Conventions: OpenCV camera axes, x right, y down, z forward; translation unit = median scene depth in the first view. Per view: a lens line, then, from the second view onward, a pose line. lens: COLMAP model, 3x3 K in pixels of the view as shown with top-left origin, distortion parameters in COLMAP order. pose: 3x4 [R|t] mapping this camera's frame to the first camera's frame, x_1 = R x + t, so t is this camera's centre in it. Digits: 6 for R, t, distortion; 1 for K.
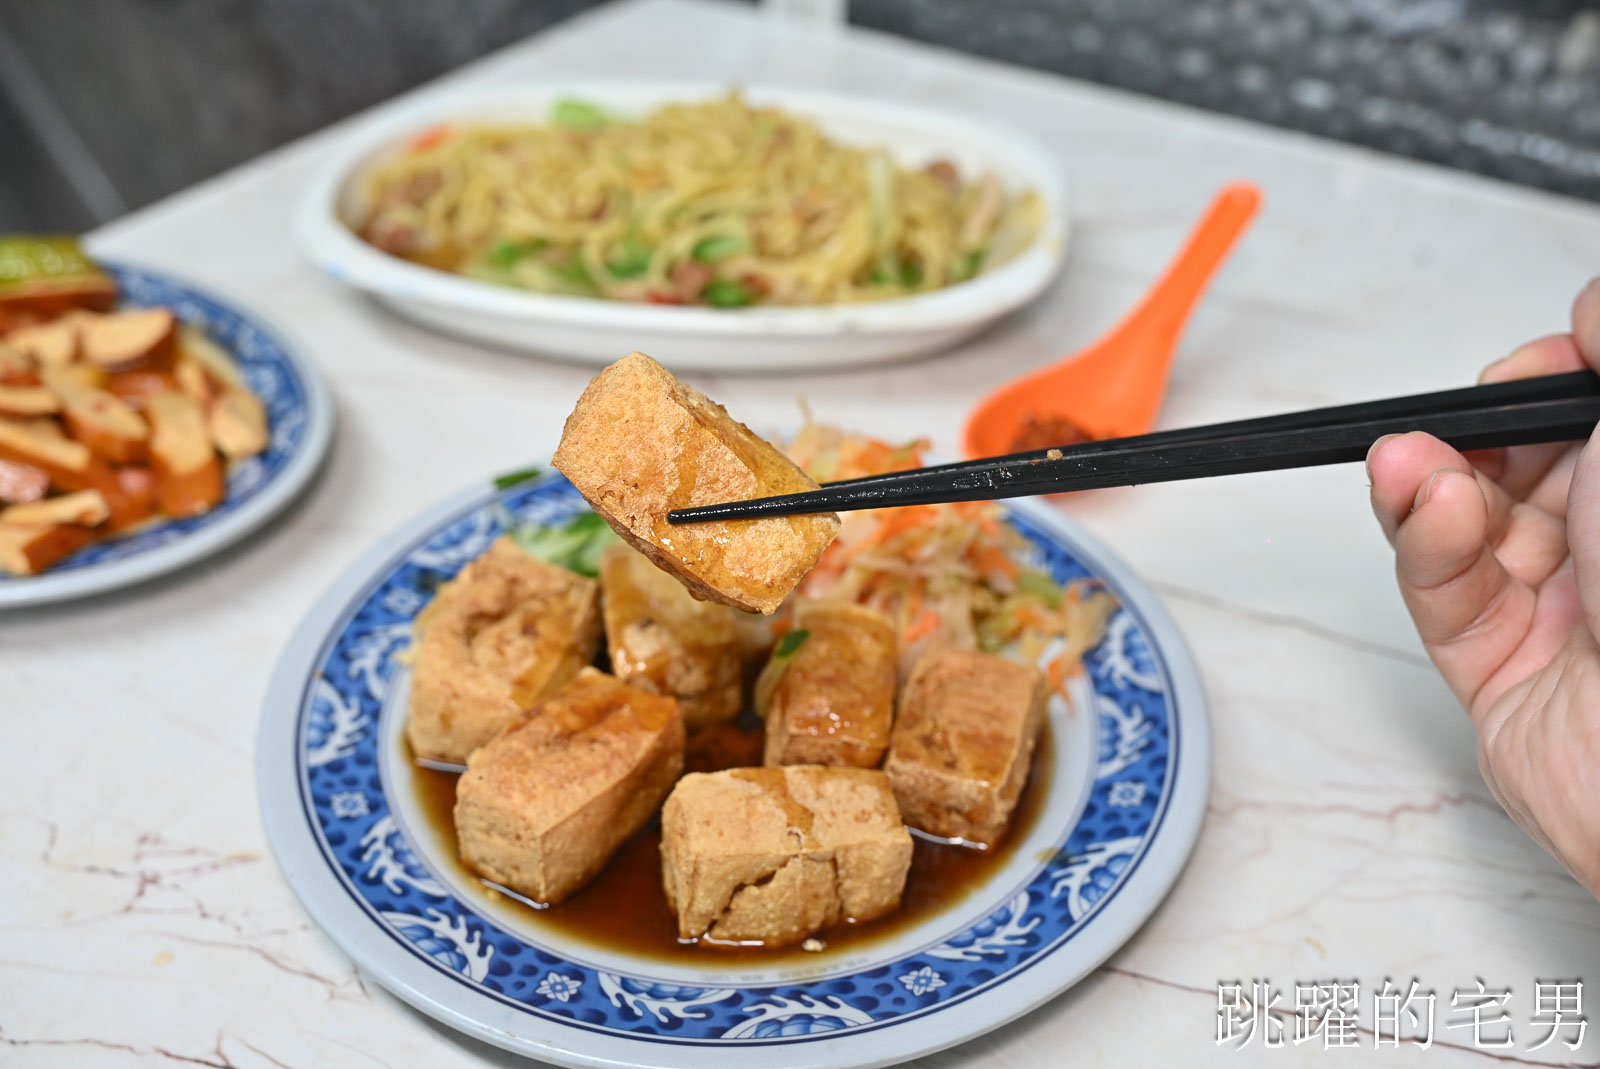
lens RADIAL K [[1691.5, 0, 800.0], [0, 1691.5, 534.5], [0, 0, 1]] dist [-0.005181, 0.017588]
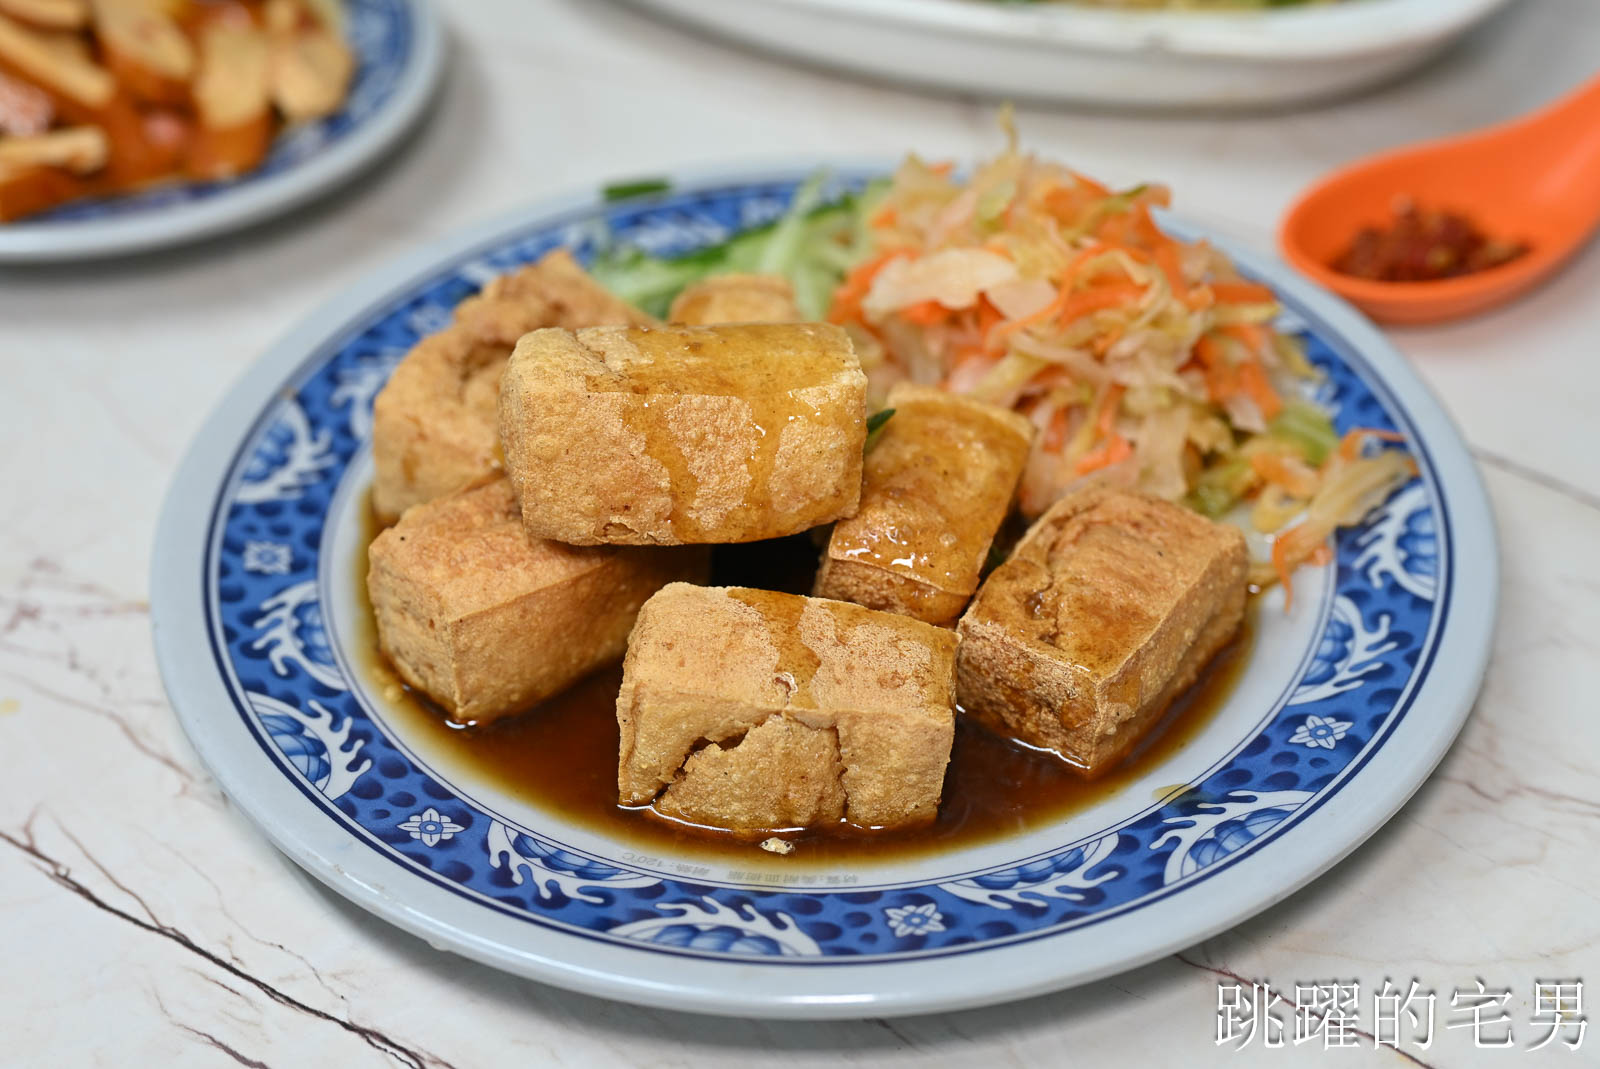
lens RADIAL K [[2303.3, 0, 800.0], [0, 2303.3, 534.5], [0, 0, 1]] dist [0.088051, -0.601818]
pose [[0.954552, 0.159106, -0.252021, 0.227413], [-0.147836, 0.986993, 0.063169, 0.052469], [0.258794, -0.023040, 0.965658, 0.073805]]
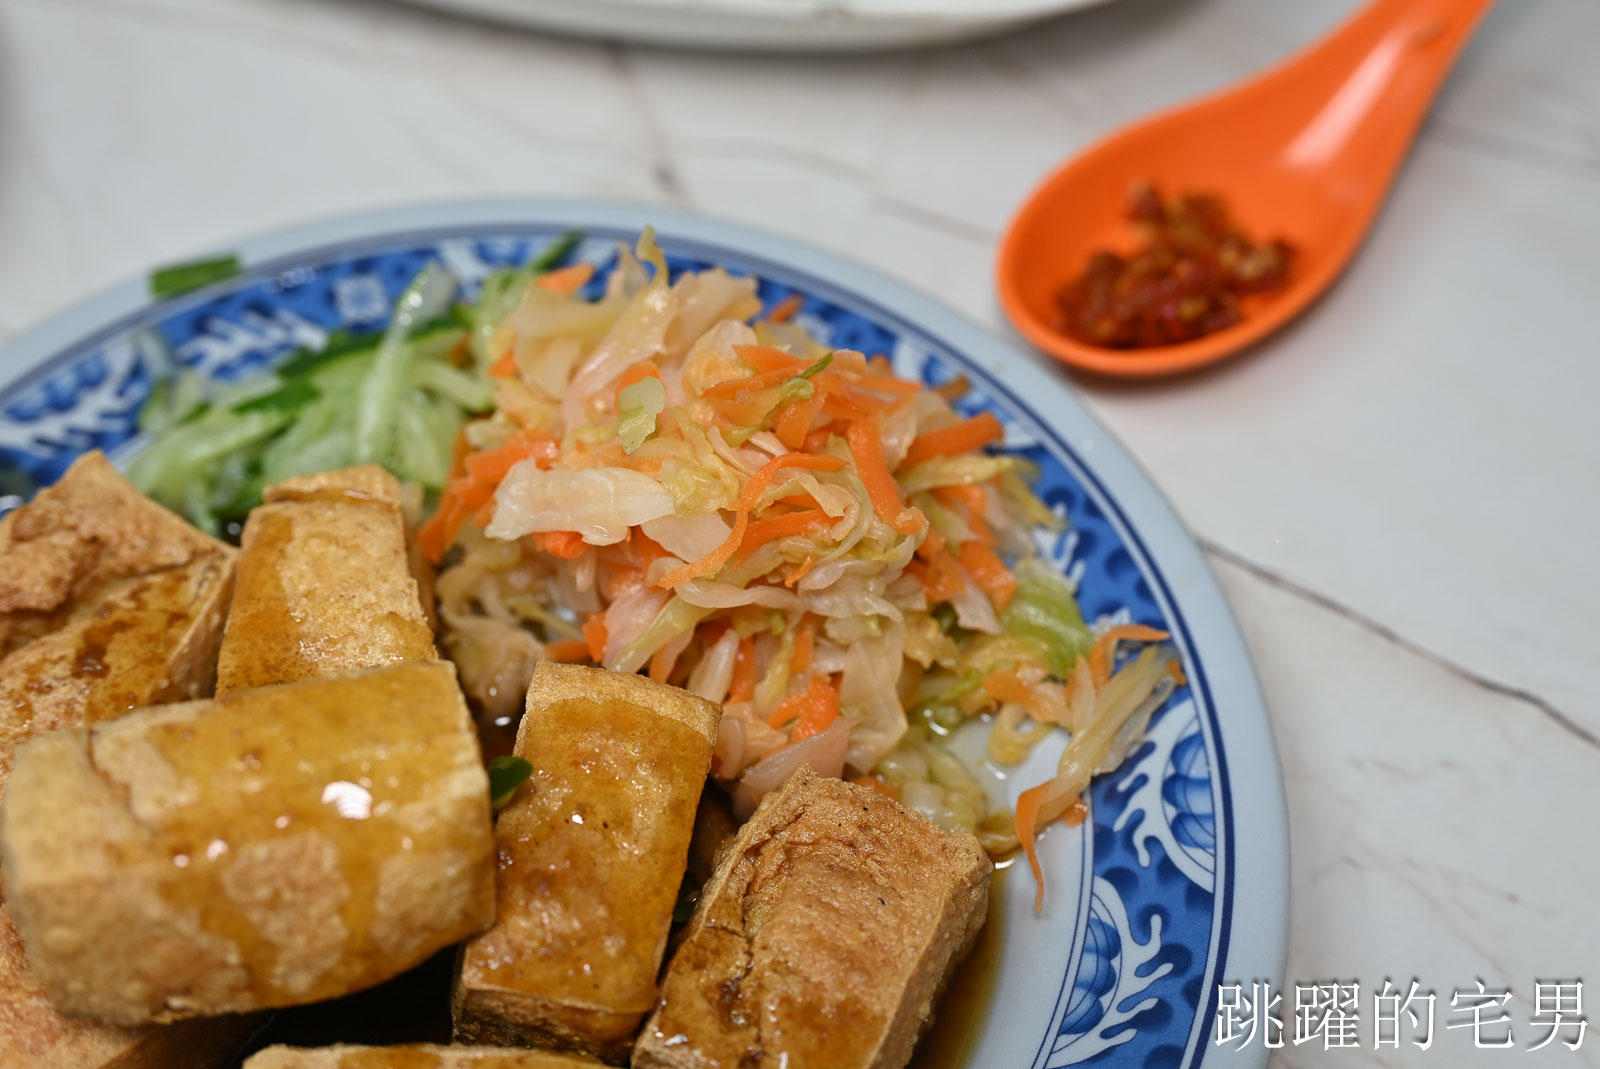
lens RADIAL K [[2233.6, 0, 798.4], [0, 2233.6, 469.2], [0, 0, 1]] dist [-0.003104, 0.029731]
pose [[0.987077, 0.111192, -0.115390, 0.170070], [-0.075703, 0.958233, 0.275788, -0.254437], [0.141236, -0.263489, 0.954267, 0.374652]]
